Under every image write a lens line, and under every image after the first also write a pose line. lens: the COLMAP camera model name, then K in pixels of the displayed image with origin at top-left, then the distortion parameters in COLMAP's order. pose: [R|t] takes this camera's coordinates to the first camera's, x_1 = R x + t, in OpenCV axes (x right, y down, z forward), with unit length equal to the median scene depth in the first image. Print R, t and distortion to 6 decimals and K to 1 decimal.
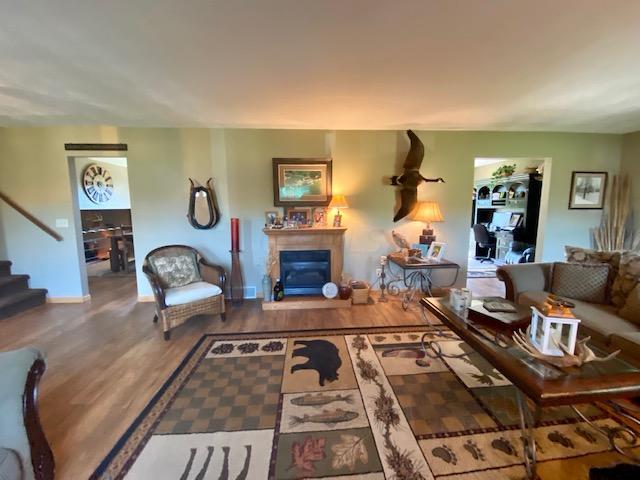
lens RADIAL K [[257.2, 0, 320.0], [0, 257.2, 240.0], [0, 0, 1]] dist [0.018706, -0.018887]
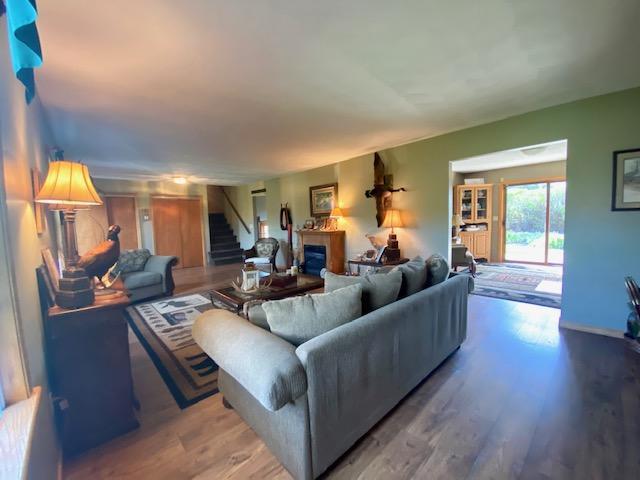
lens RADIAL K [[257.2, 0, 320.0], [0, 257.2, 240.0], [0, 0, 1]] dist [0.018706, -0.018887]
pose [[0.629650, 0.048224, -0.775380, 1.100405], [-0.065275, 0.997826, 0.009052, -0.006329], [0.774132, 0.044914, 0.631429, 0.051170]]
